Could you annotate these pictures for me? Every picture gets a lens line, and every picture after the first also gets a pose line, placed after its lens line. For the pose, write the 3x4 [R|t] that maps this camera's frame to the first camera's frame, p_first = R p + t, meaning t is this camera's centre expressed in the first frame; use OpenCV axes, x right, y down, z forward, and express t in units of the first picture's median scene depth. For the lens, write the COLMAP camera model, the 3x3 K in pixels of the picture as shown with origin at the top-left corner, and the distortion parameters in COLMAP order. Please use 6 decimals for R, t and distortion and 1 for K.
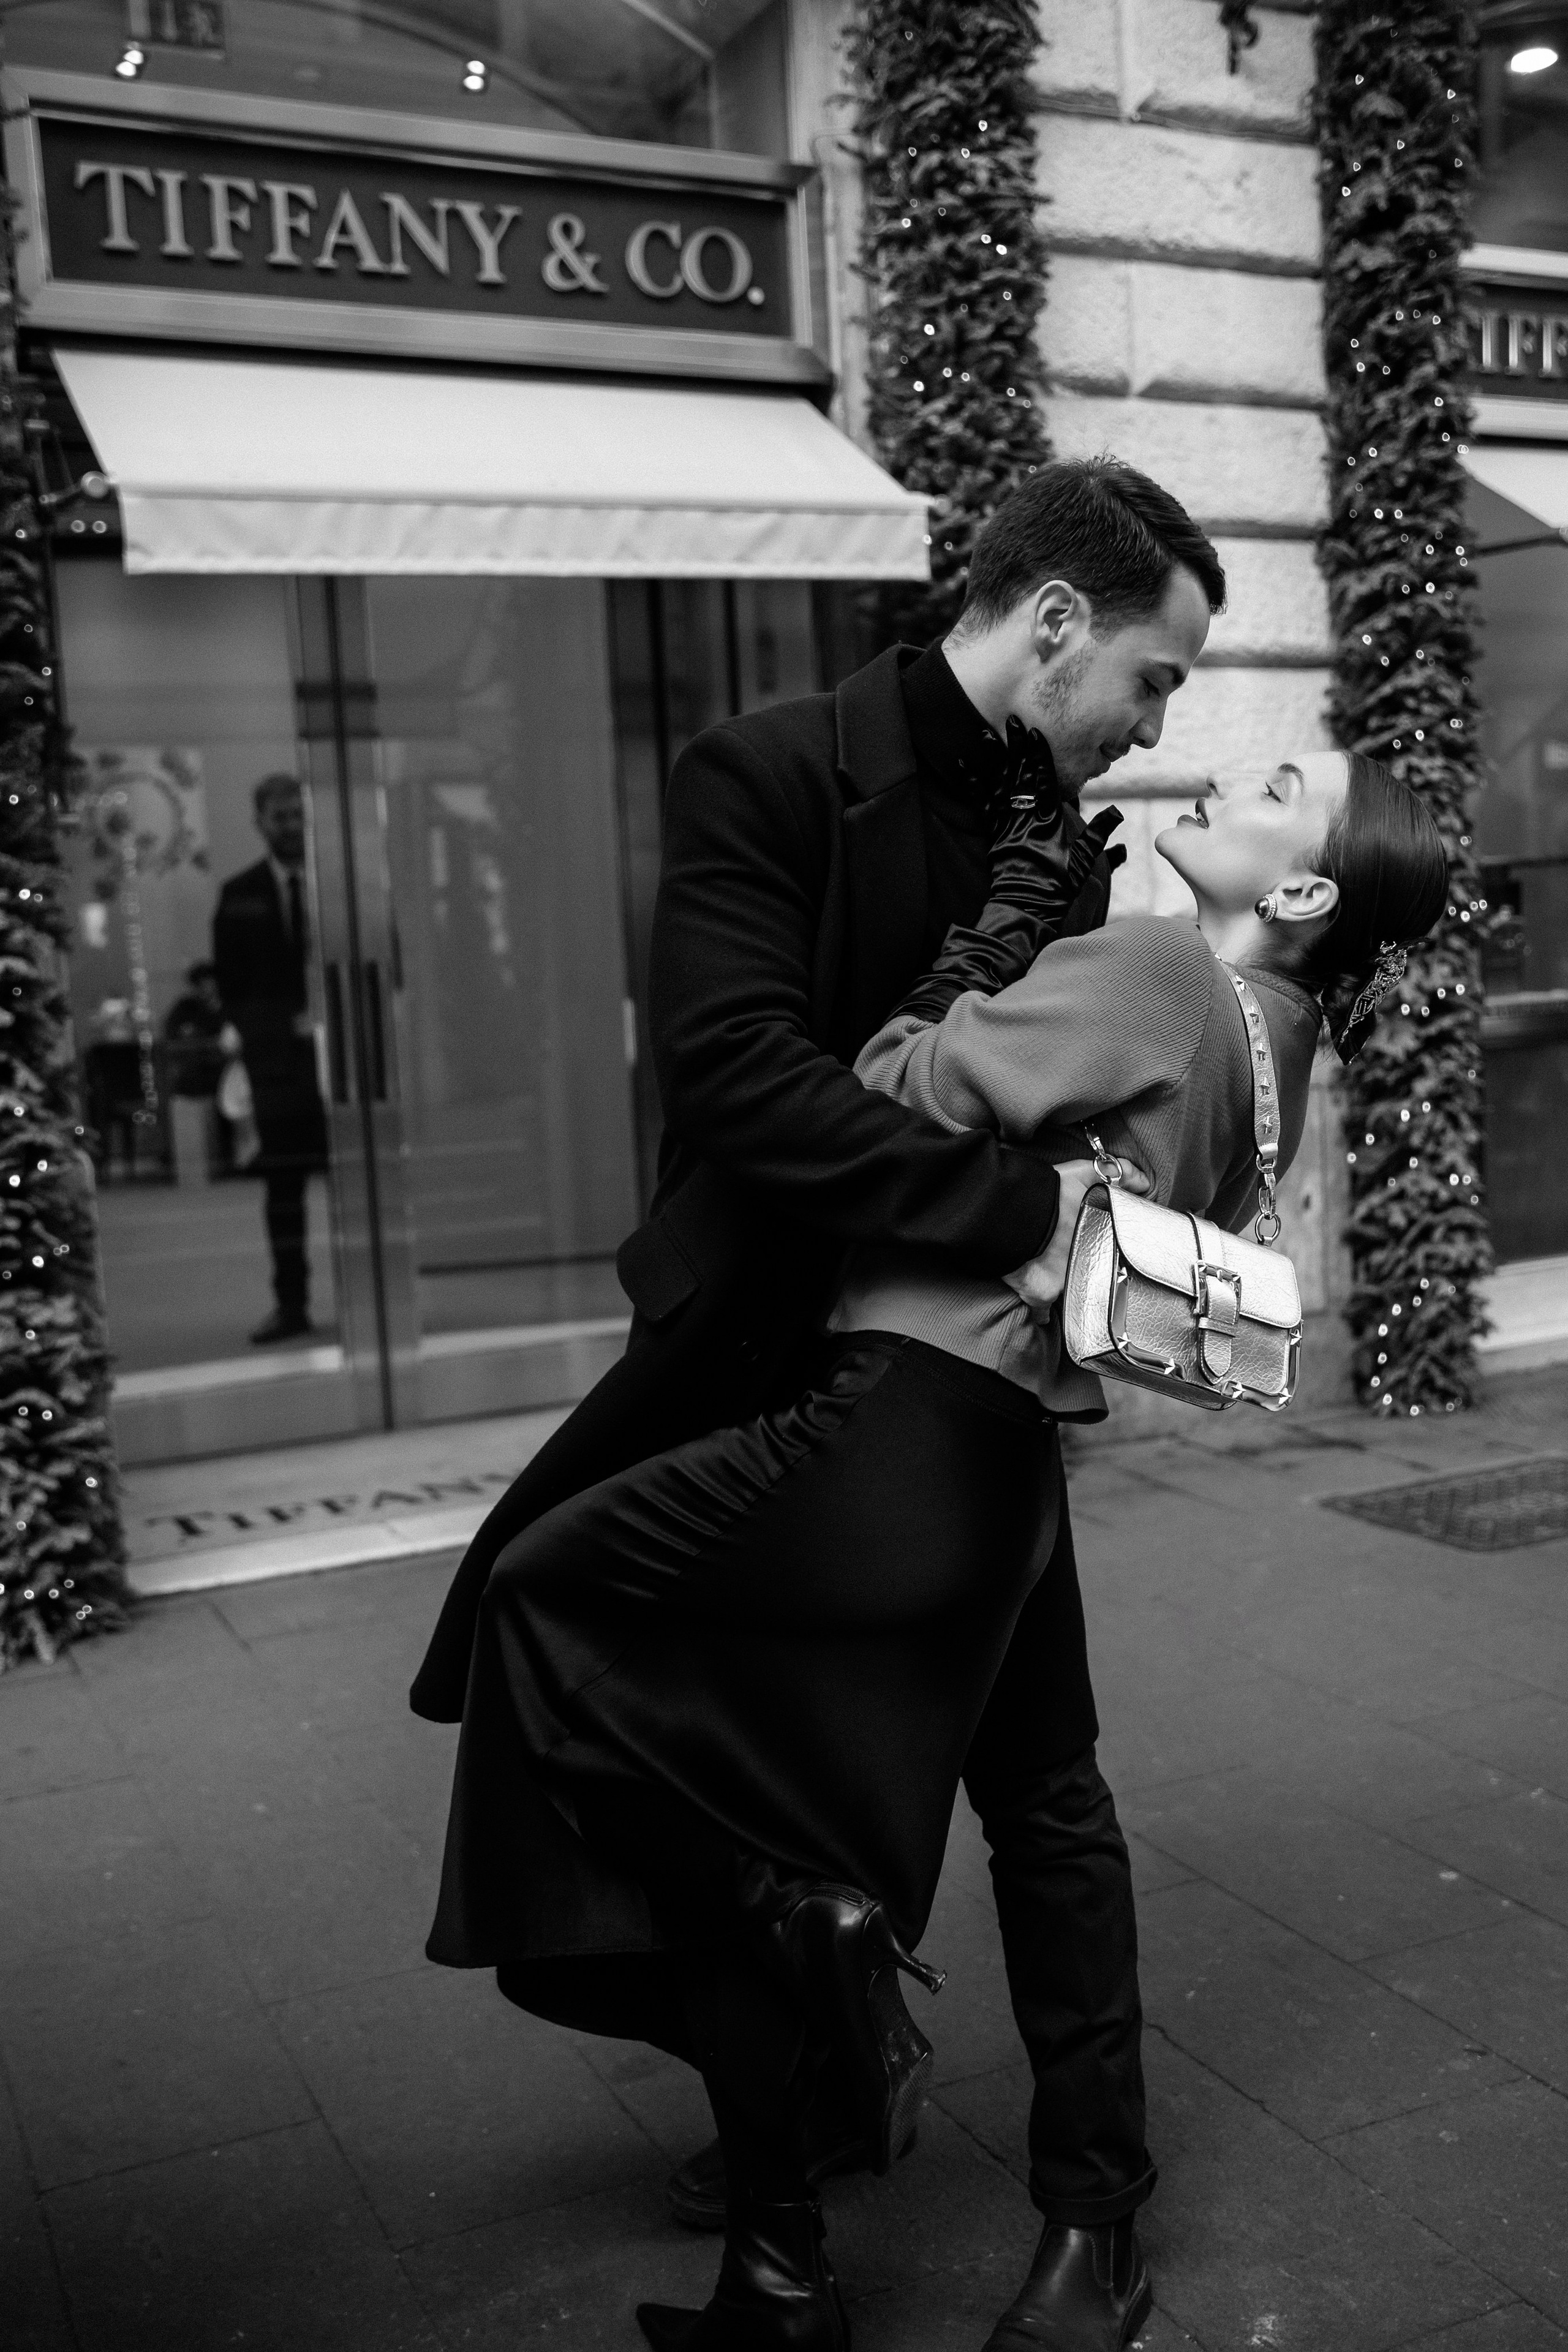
lens RADIAL K [[2233.0, 0, 783.1], [0, 2233.0, 1165.2], [0, 0, 1]] dist [0.001504, 0.000000]
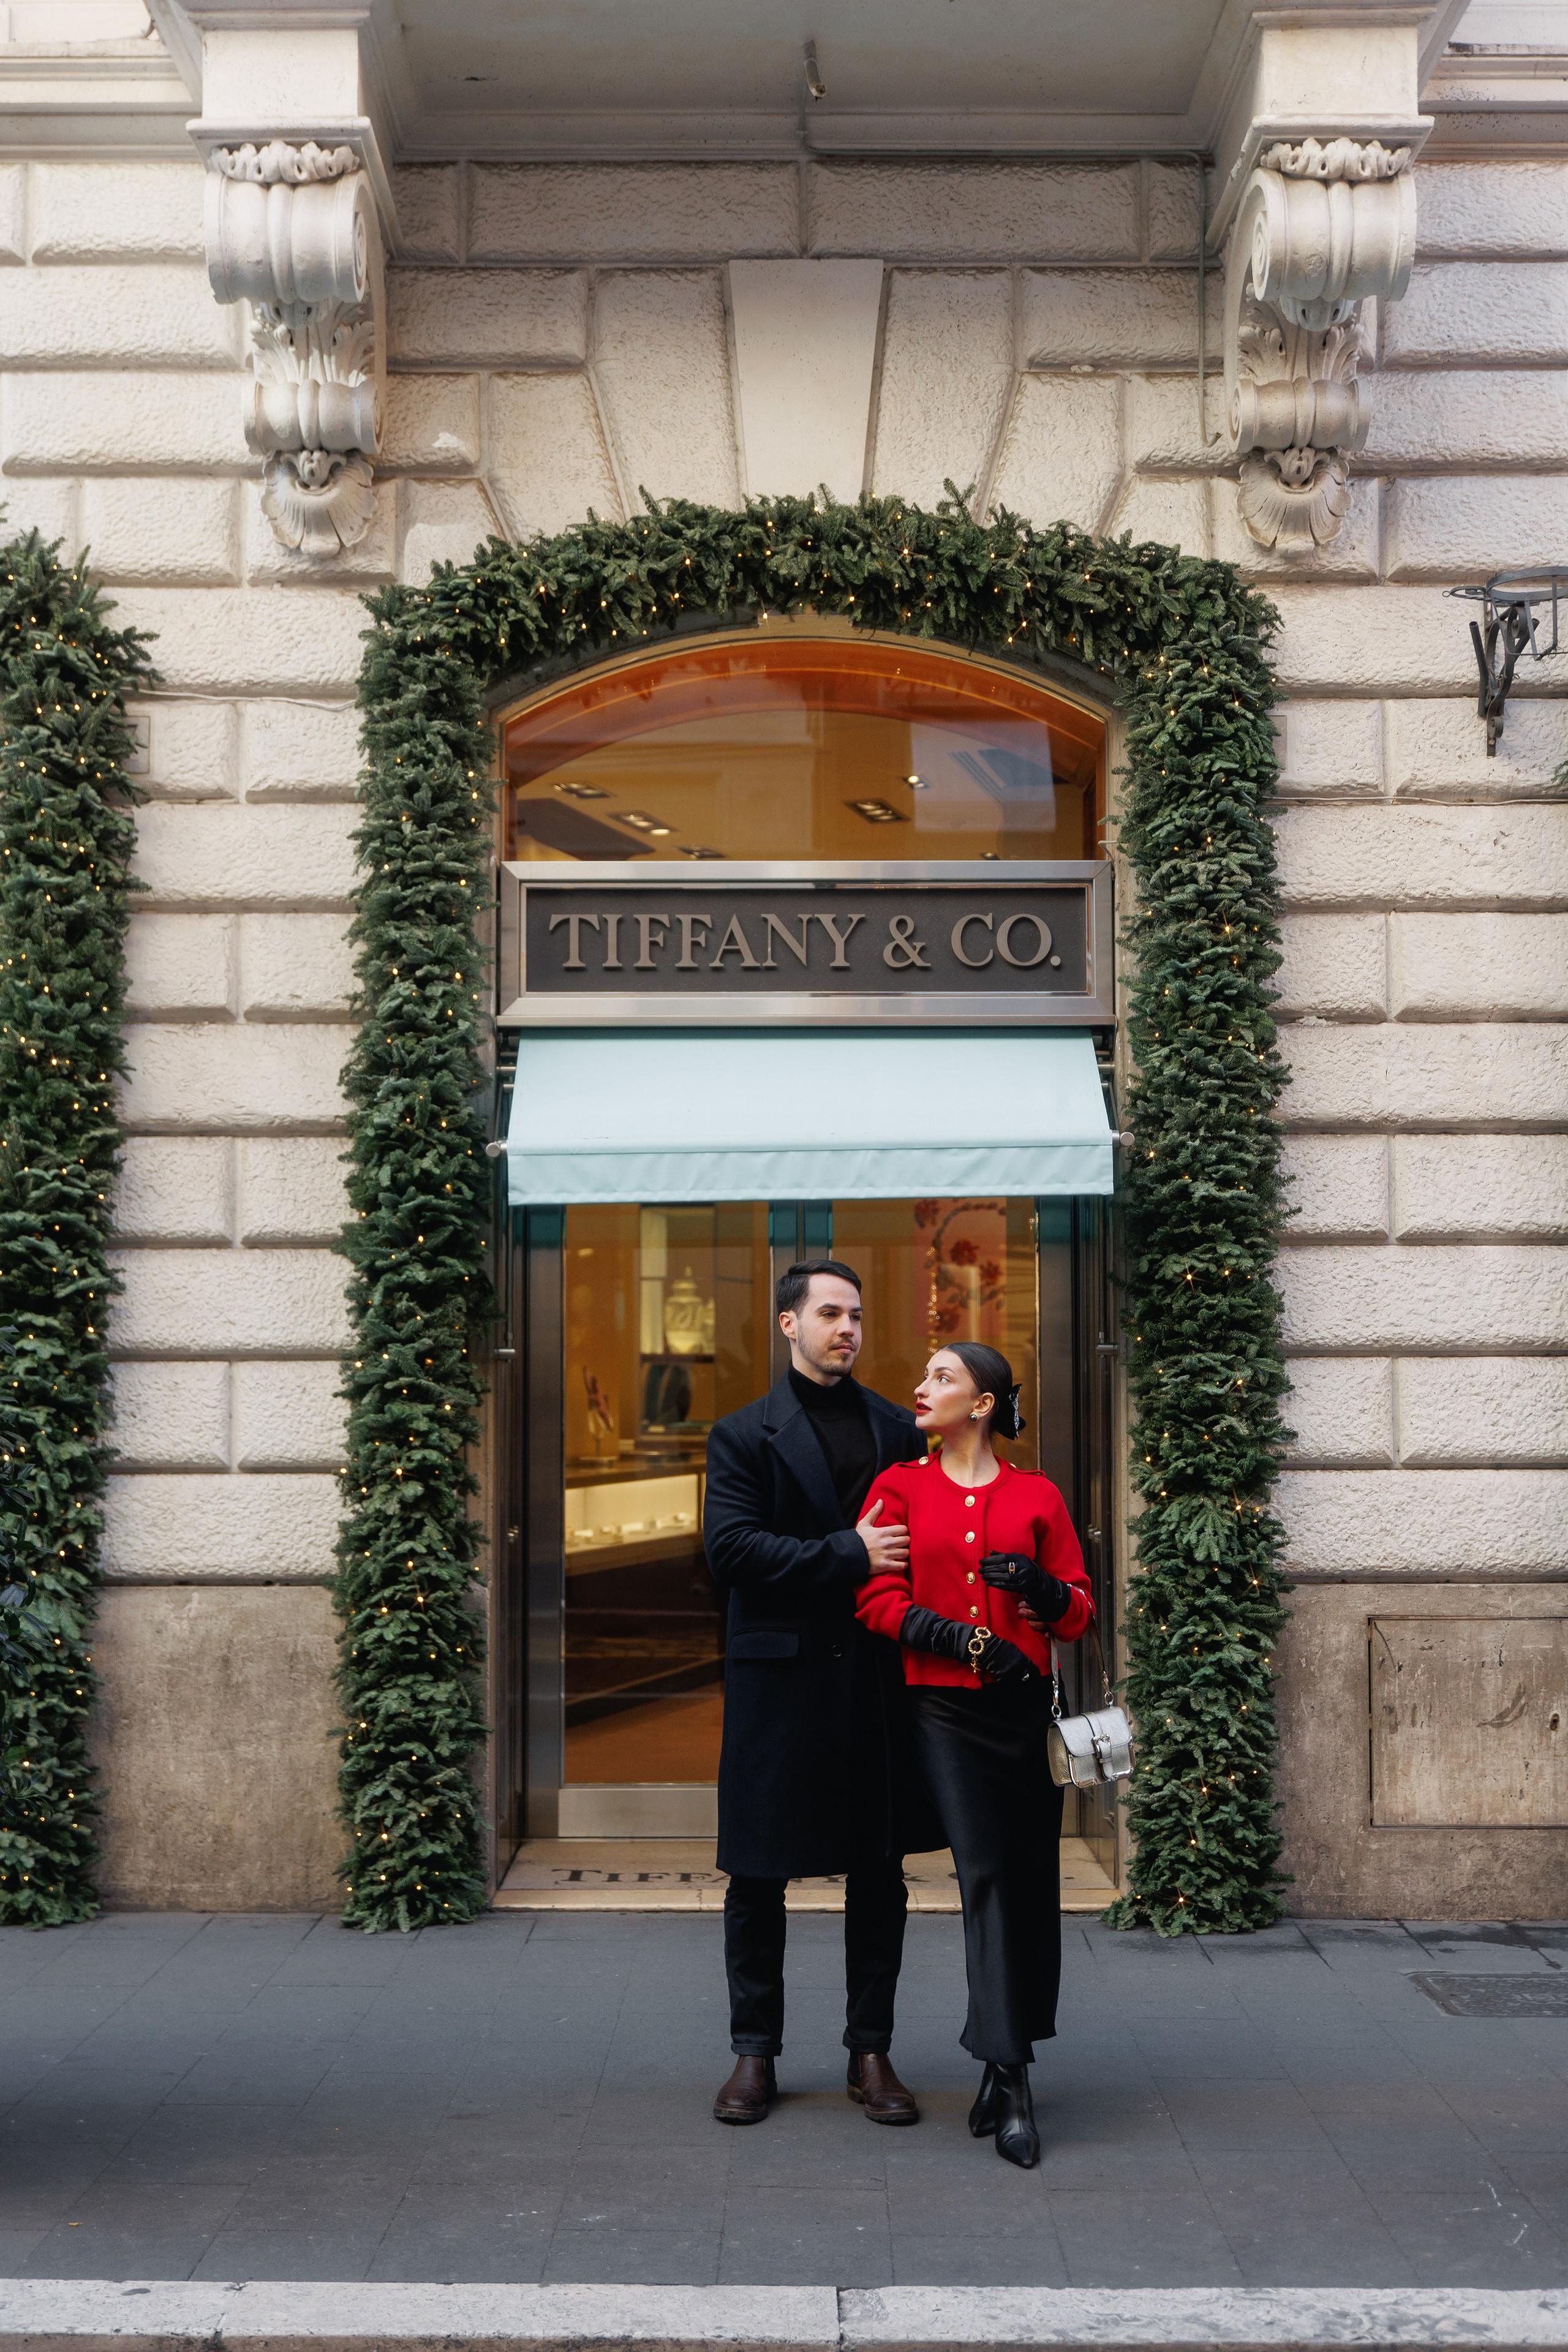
lens RADIAL K [[2912.2, 0, 771.2], [0, 2912.2, 1189.9], [0, 0, 1]] dist [0.000969, 0.000000]
pose [[0.900712, 0.022228, -0.433847, 0.568156], [-0.087400, 0.987541, -0.130857, -0.023612], [0.425533, 0.155783, 0.891433, -0.544719]]
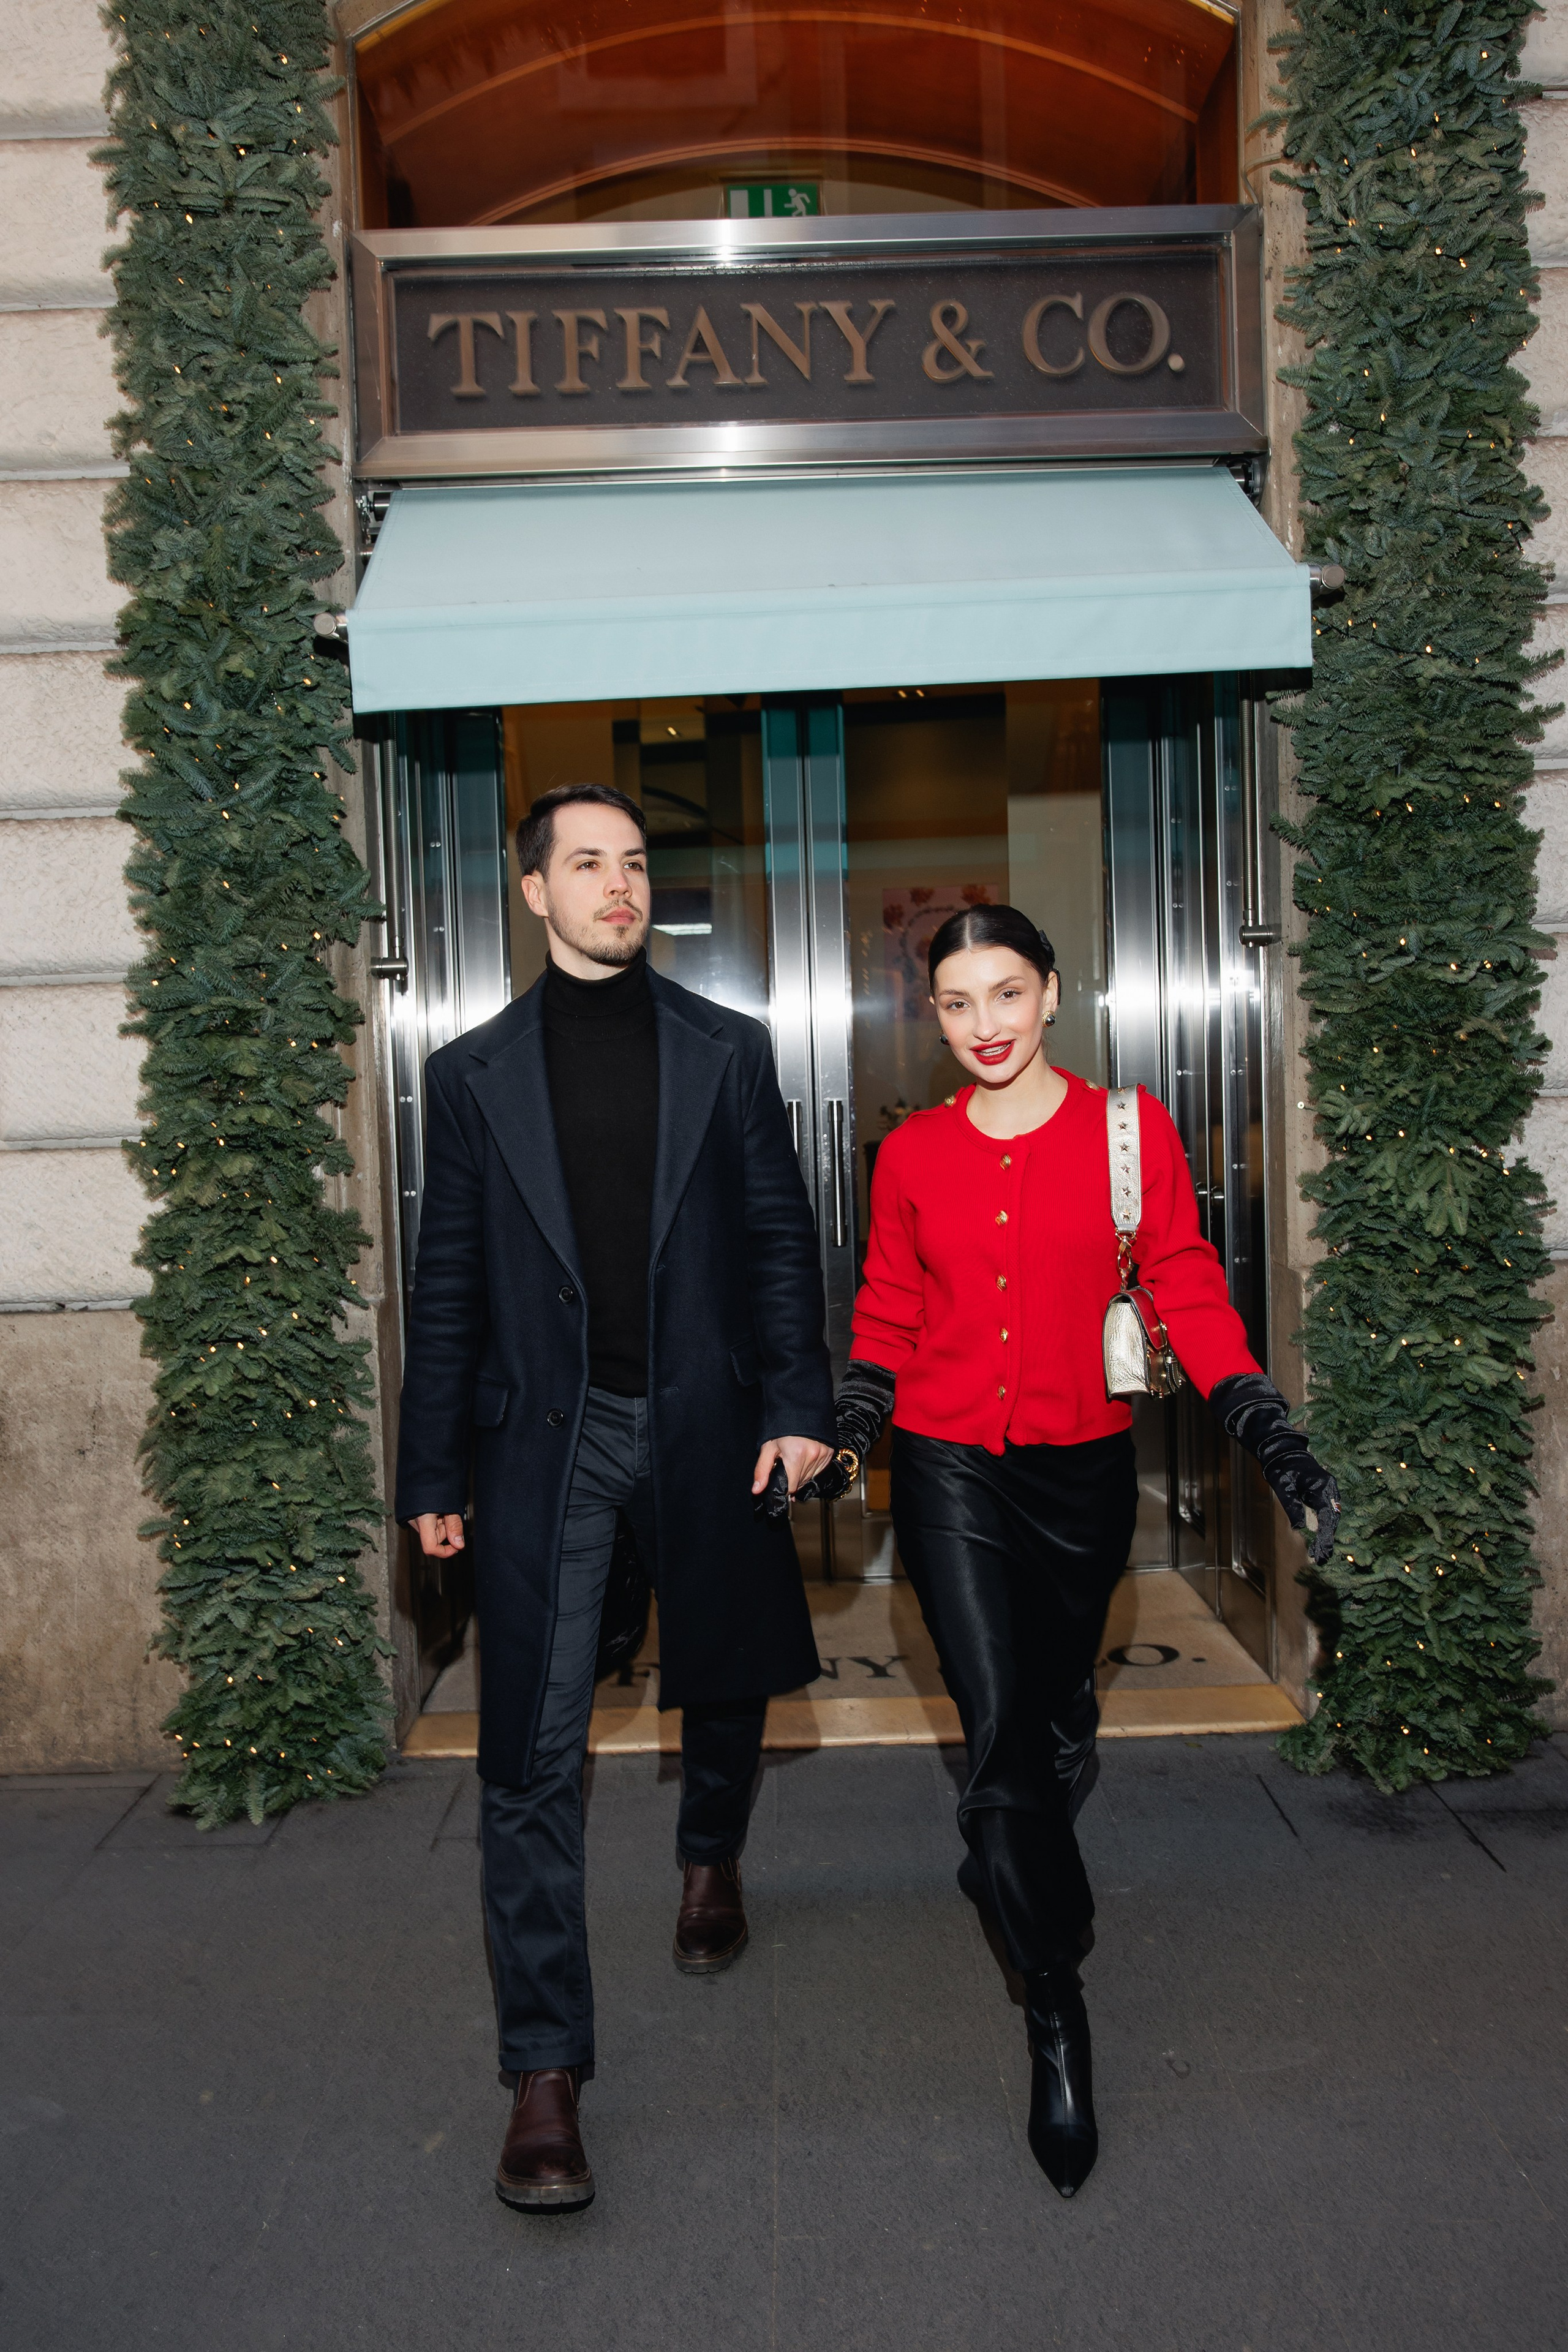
lens RADIAL K [[1896.3, 0, 767.3], [0, 1896.3, 1175.7], [0, 0, 1]] dist [-0.003602, -0.008032]
pose [[0.902268, 0.042991, -0.429026, 0.174931], [-0.055769, 0.998295, -0.017252, -0.048131], [0.427553, 0.039492, 0.903127, 0.268974]]
